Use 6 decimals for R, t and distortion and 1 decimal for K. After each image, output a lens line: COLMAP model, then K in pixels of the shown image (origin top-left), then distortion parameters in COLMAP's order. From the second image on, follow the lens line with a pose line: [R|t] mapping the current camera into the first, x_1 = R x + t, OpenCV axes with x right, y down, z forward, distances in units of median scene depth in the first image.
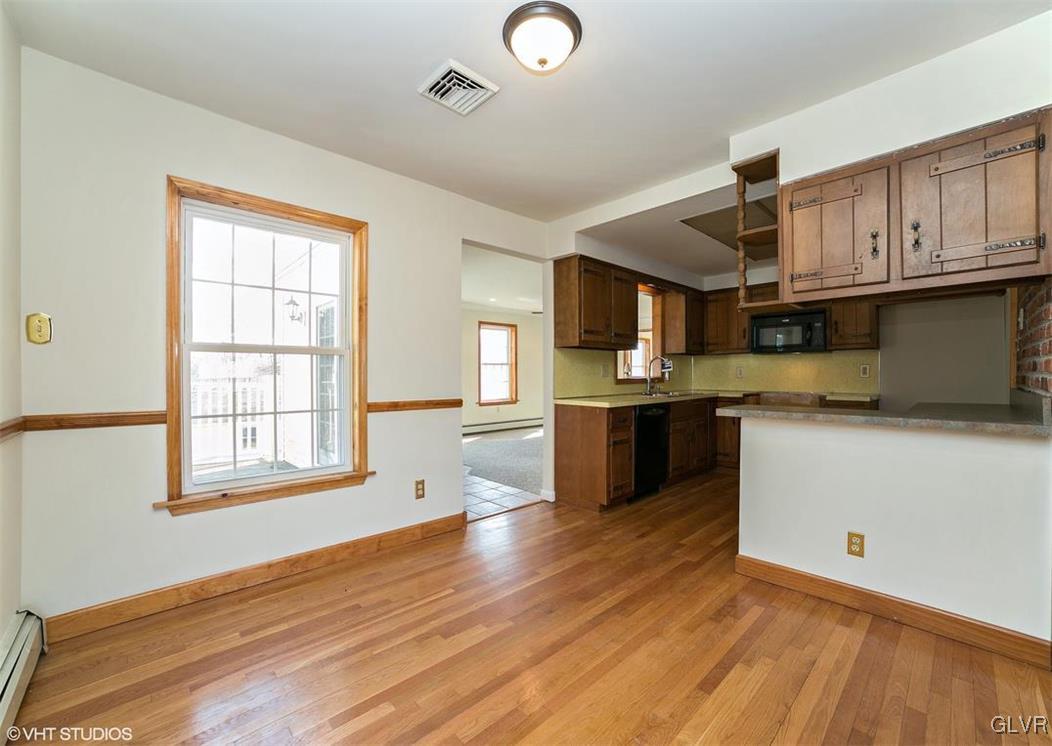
lens RADIAL K [[428.4, 0, 545.8], [0, 428.4, 378.5], [0, 0, 1]] dist [-0.025665, 0.000184]
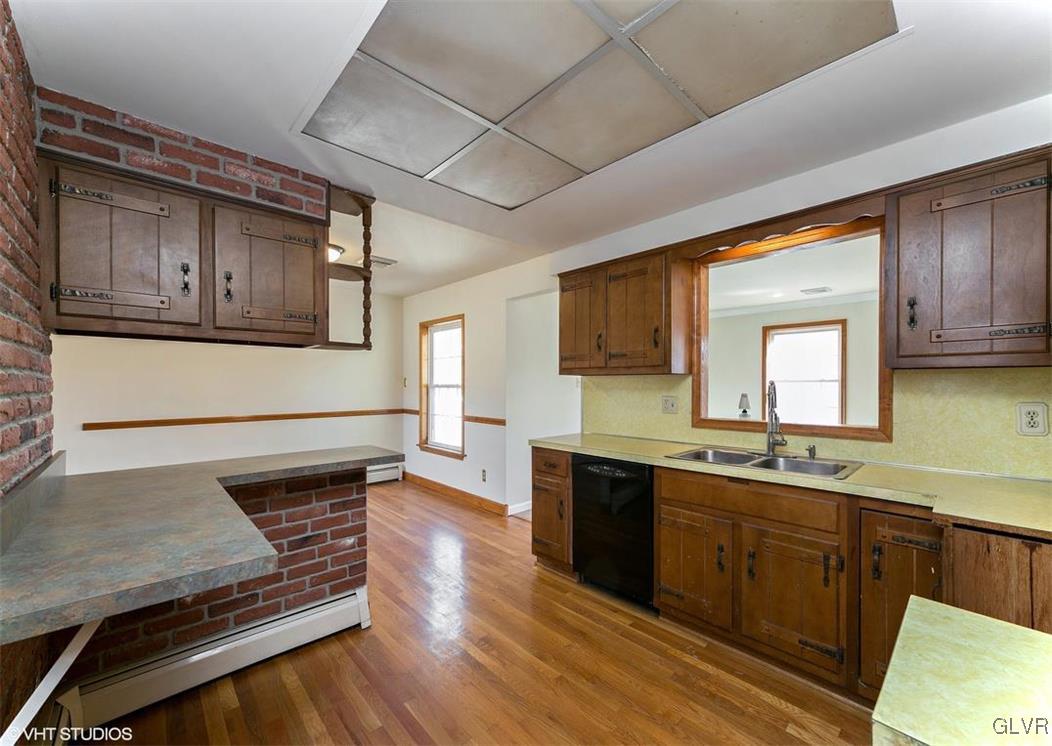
lens RADIAL K [[409.6, 0, 544.0], [0, 409.6, 380.2], [0, 0, 1]] dist [-0.034394, 0.003838]
pose [[0.012649, -0.008441, -0.999884, 0.754904], [-0.015638, 0.999840, -0.008638, -0.045988], [0.999798, 0.015746, 0.012515, 0.770083]]
